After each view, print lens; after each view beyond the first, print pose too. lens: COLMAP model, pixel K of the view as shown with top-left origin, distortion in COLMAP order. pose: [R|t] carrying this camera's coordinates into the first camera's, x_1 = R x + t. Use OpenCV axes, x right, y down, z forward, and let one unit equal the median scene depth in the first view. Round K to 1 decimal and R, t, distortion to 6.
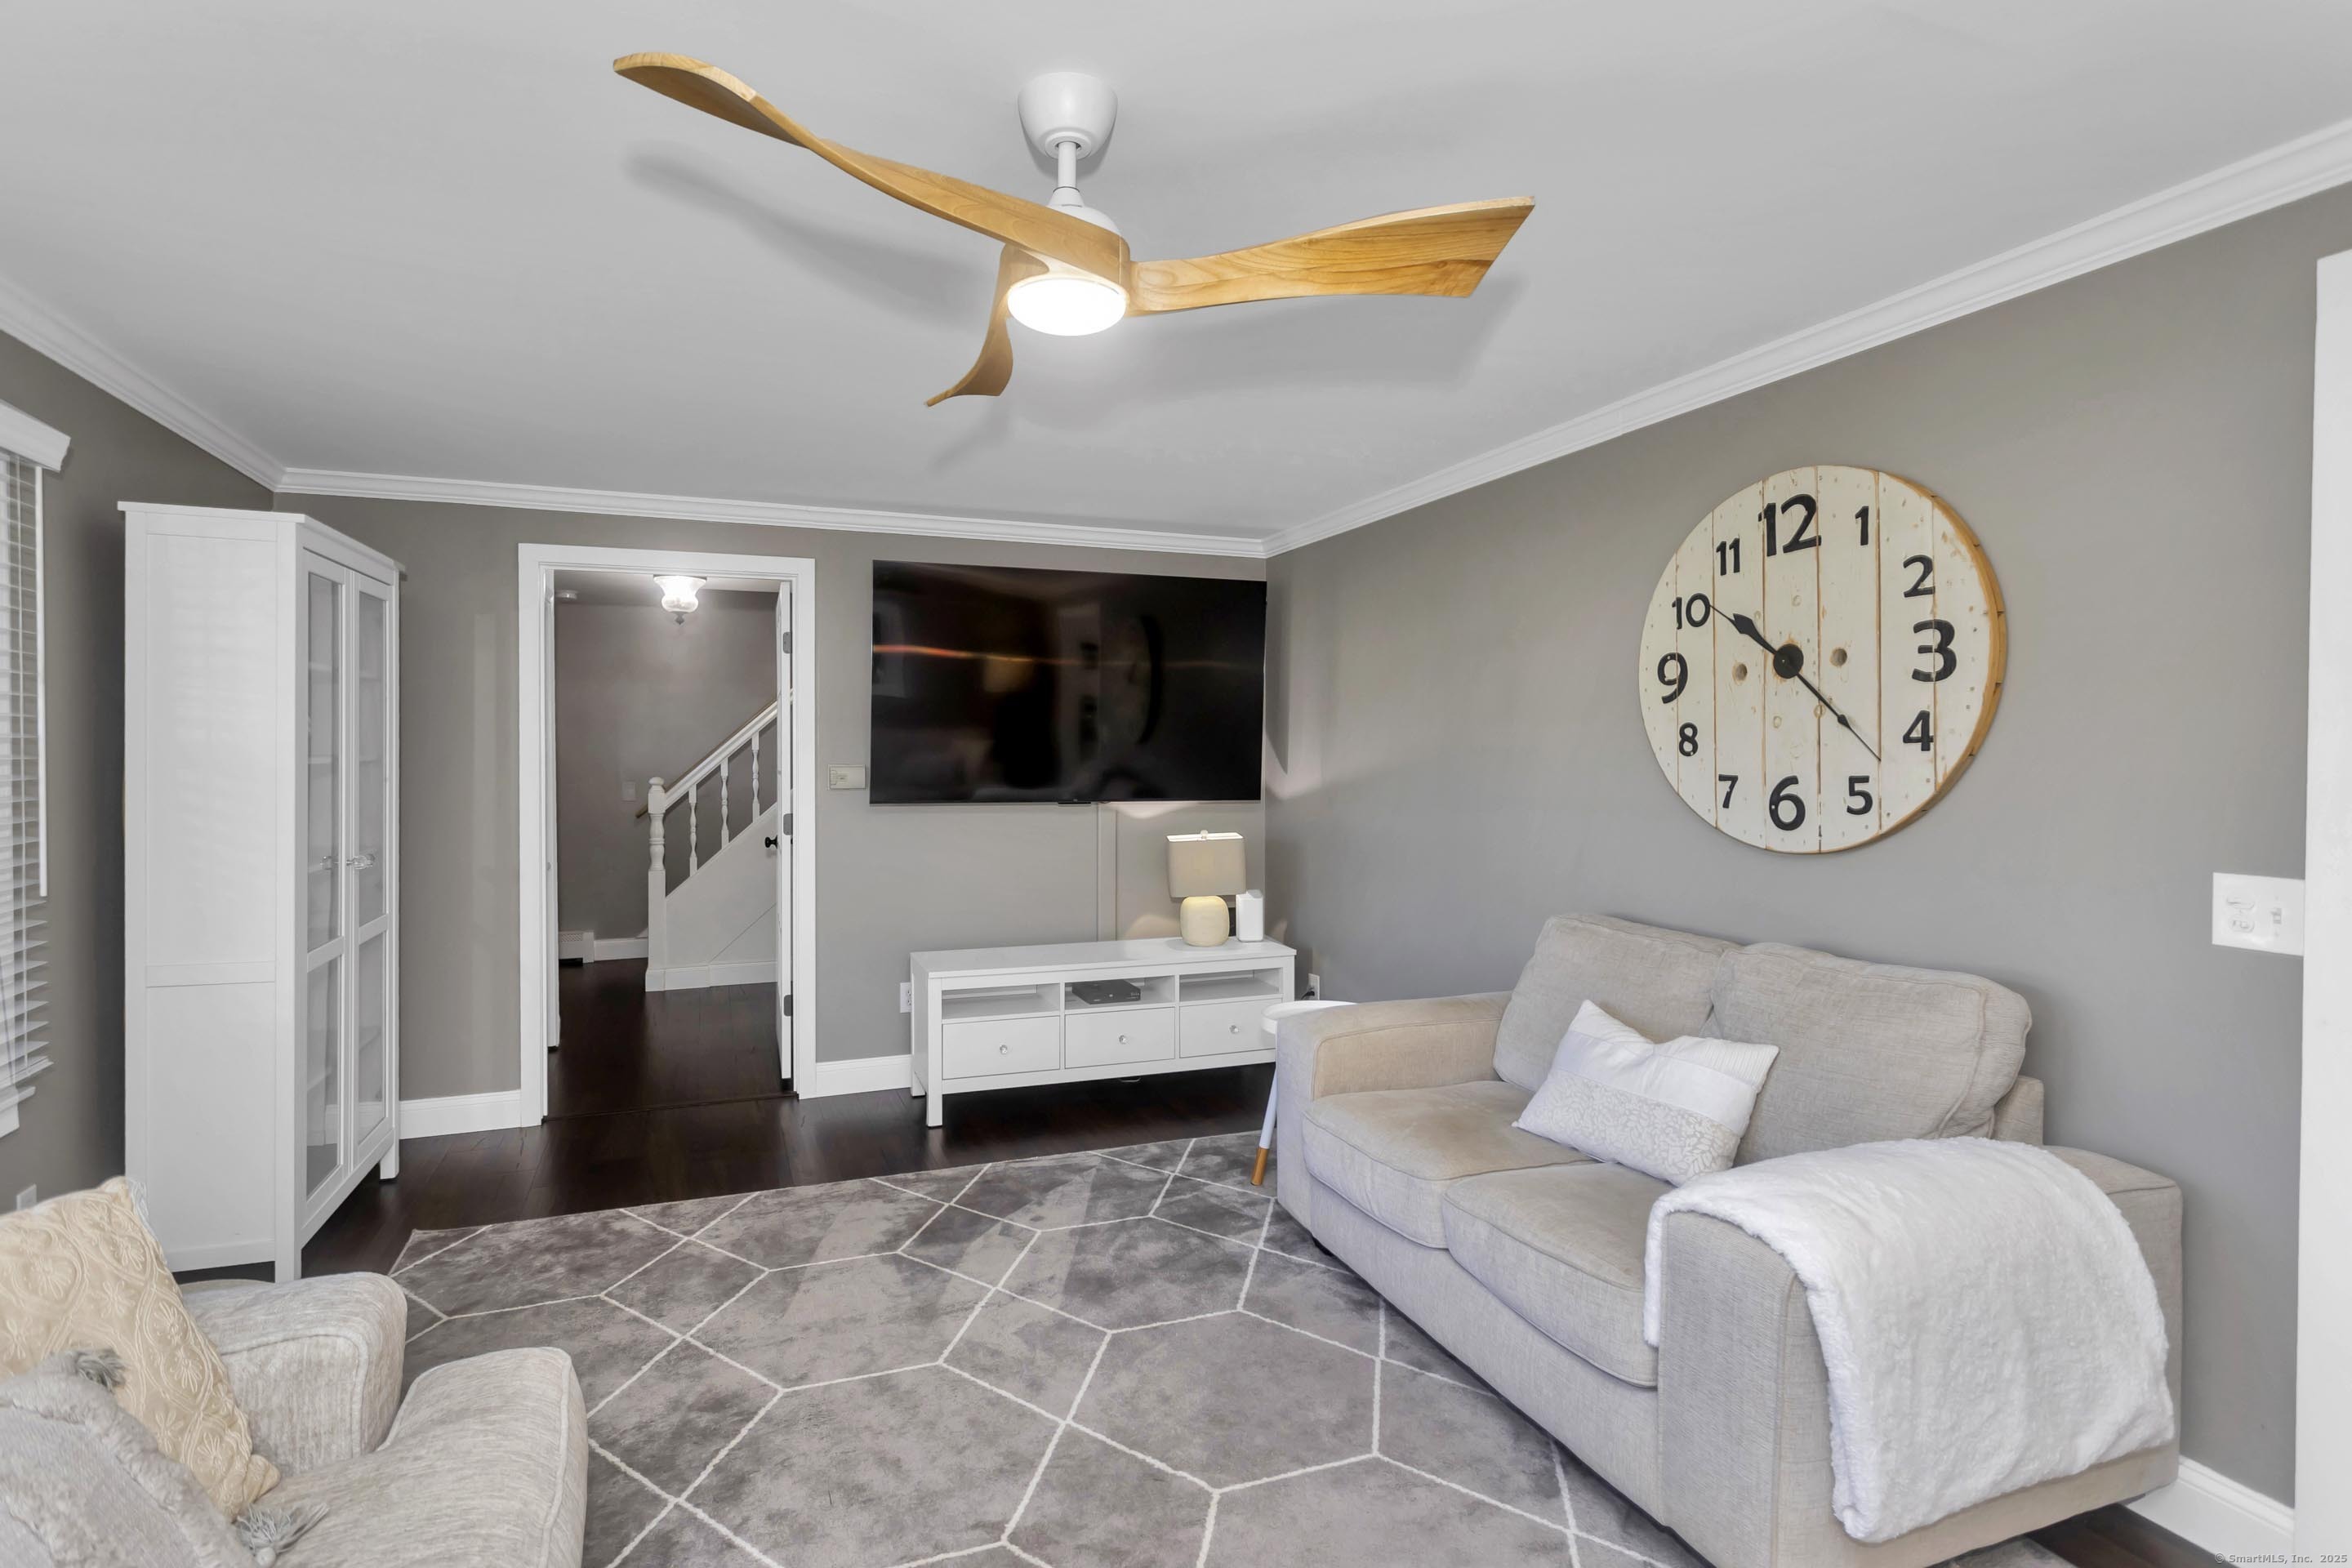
lens RADIAL K [[1158.4, 0, 1146.4], [0, 1158.4, 765.9], [0, 0, 1]] dist [0.001464, -0.000310]
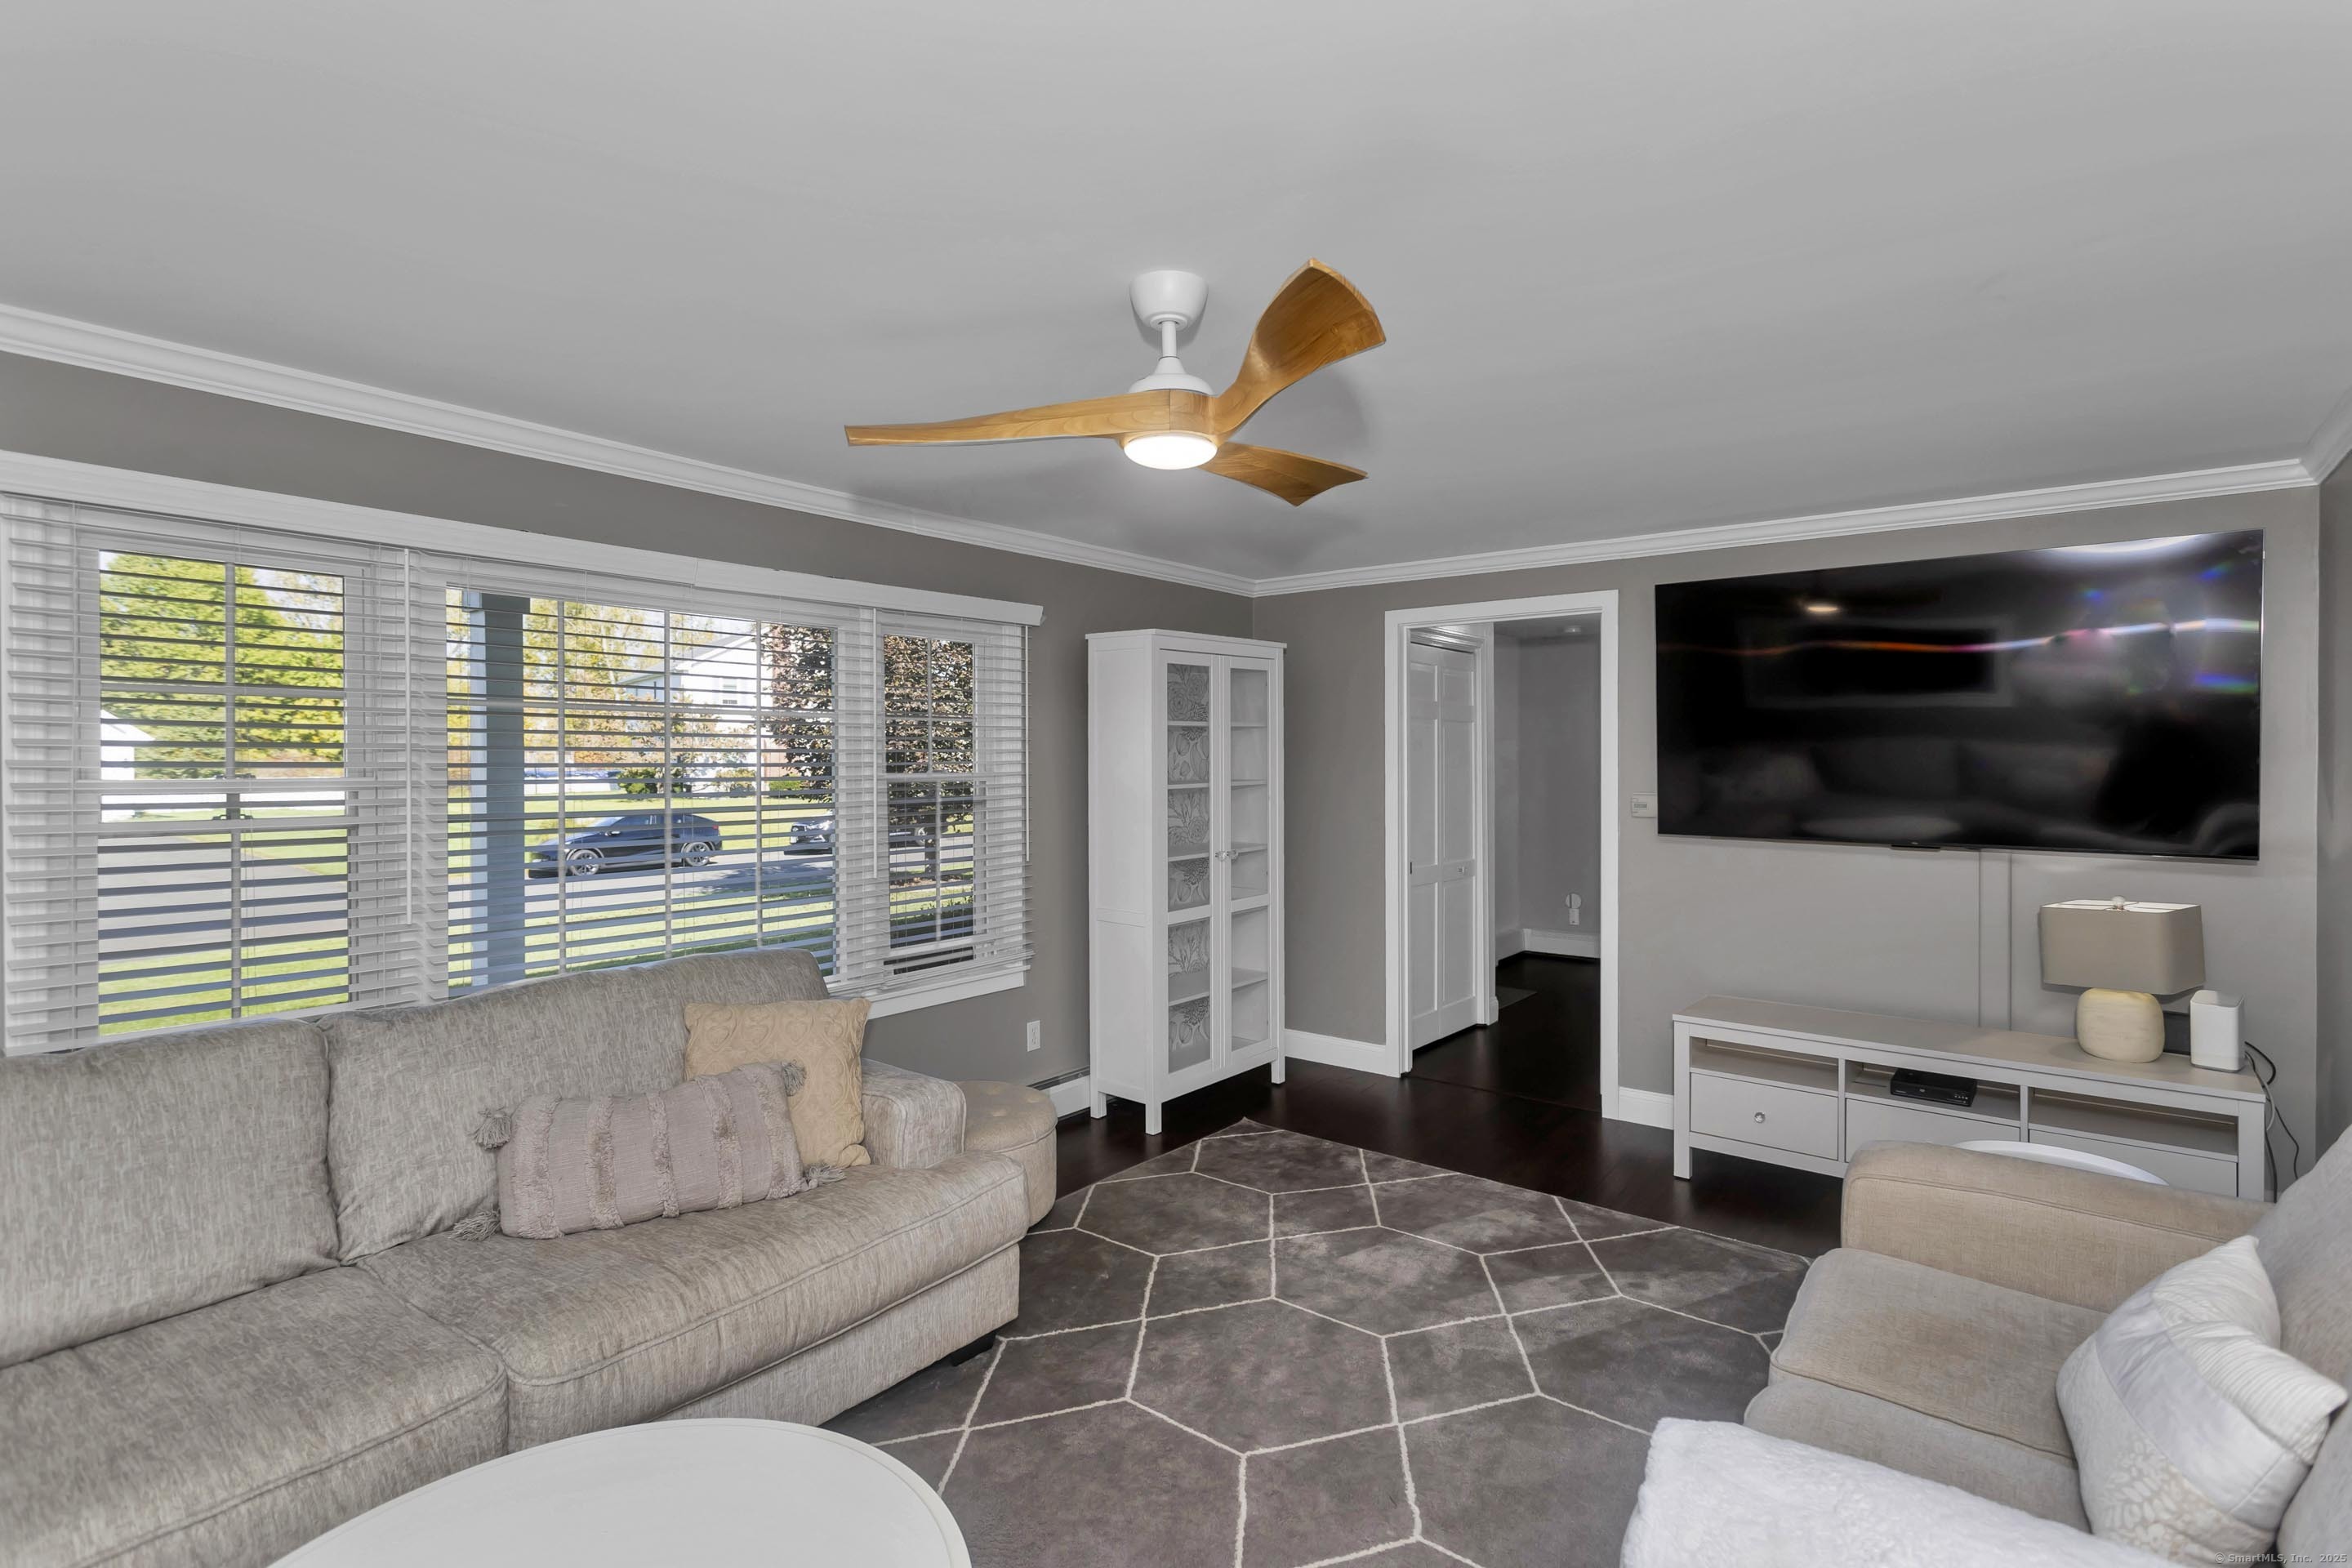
lens RADIAL K [[1158.4, 0, 1146.4], [0, 1158.4, 765.9], [0, 0, 1]] dist [0.001464, -0.000310]
pose [[0.501268, 0.006620, -0.865267, 0.530438], [-0.007039, 0.999969, 0.003573, -0.033588], [0.865263, 0.004299, 0.501299, 0.182925]]
